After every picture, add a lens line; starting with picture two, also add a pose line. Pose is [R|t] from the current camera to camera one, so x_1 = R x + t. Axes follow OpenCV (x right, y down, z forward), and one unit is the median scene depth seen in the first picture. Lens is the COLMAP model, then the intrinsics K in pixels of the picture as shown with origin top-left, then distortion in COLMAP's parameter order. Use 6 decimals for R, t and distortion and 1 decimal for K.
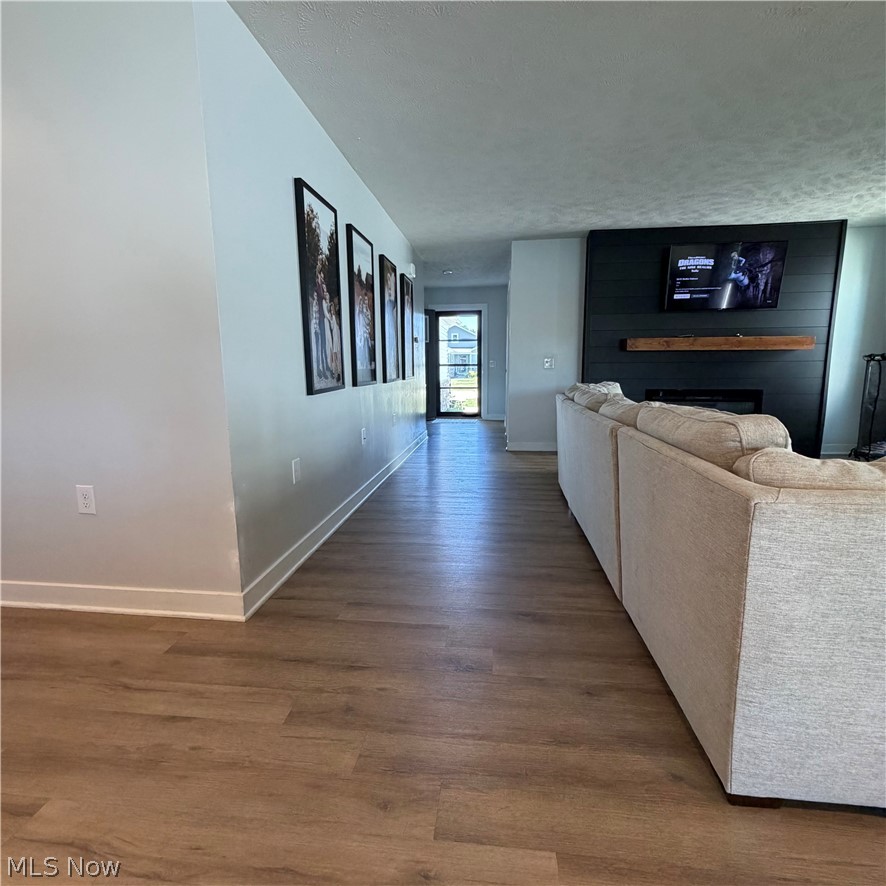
lens RADIAL K [[465.8, 0, 444.5], [0, 465.8, 441.6], [0, 0, 1]] dist [0.000727, -0.002138]
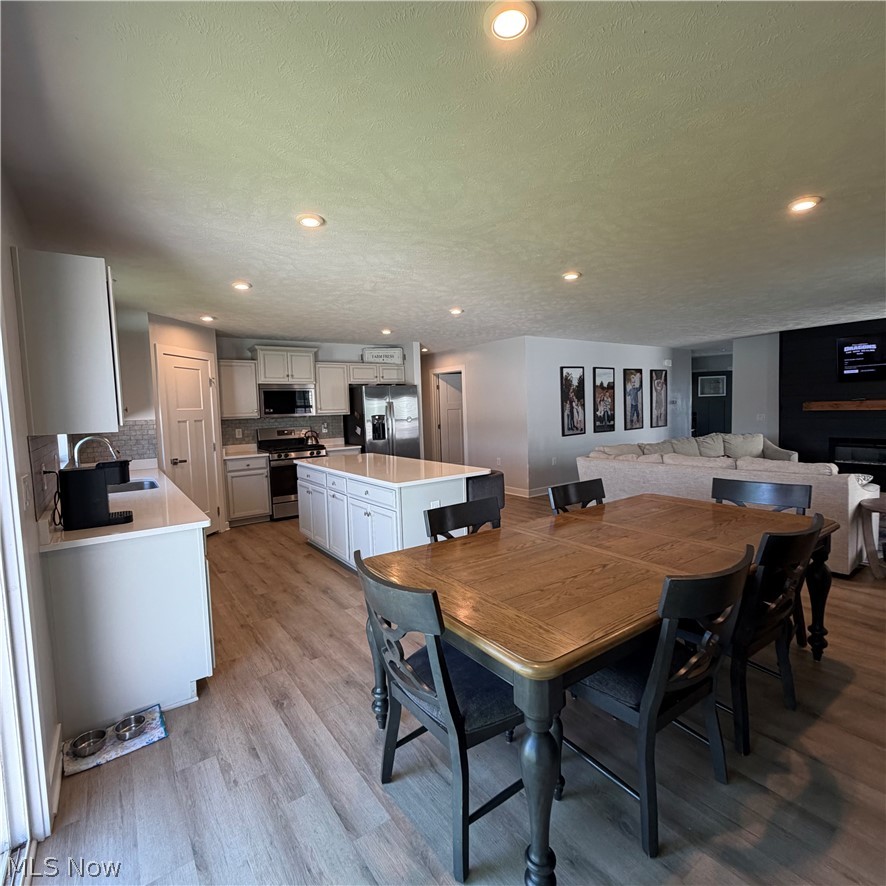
lens RADIAL K [[465.8, 0, 446.1], [0, 465.8, 439.7], [0, 0, 1]] dist [0.000727, -0.002138]
pose [[0.678394, 0.034129, -0.733905, 0.744933], [-0.090949, 0.995138, -0.037793, 0.052451], [0.729047, 0.092386, 0.678200, -0.825112]]
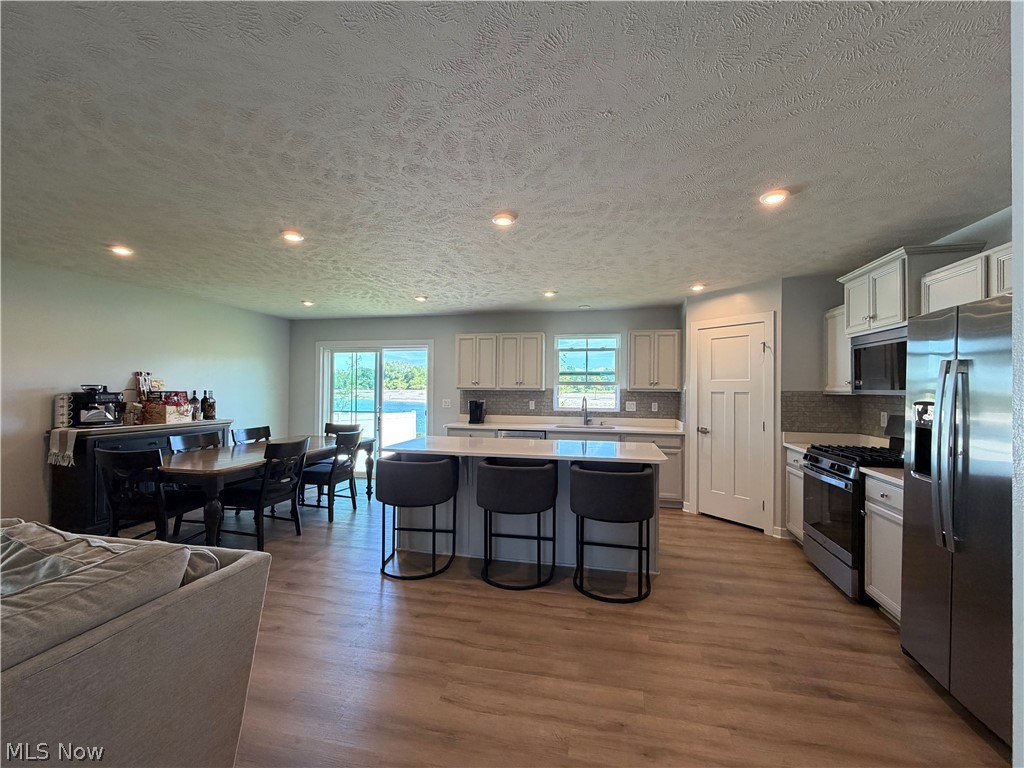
lens RADIAL K [[433.7, 0, 510.9], [0, 433.7, 382.8], [0, 0, 1]] dist [0.000253, 0.000096]
pose [[-0.994694, -0.001512, 0.102871, -0.088148], [0.014019, 0.988575, 0.150078, -0.152135], [-0.101923, 0.150724, -0.983308, 0.472833]]
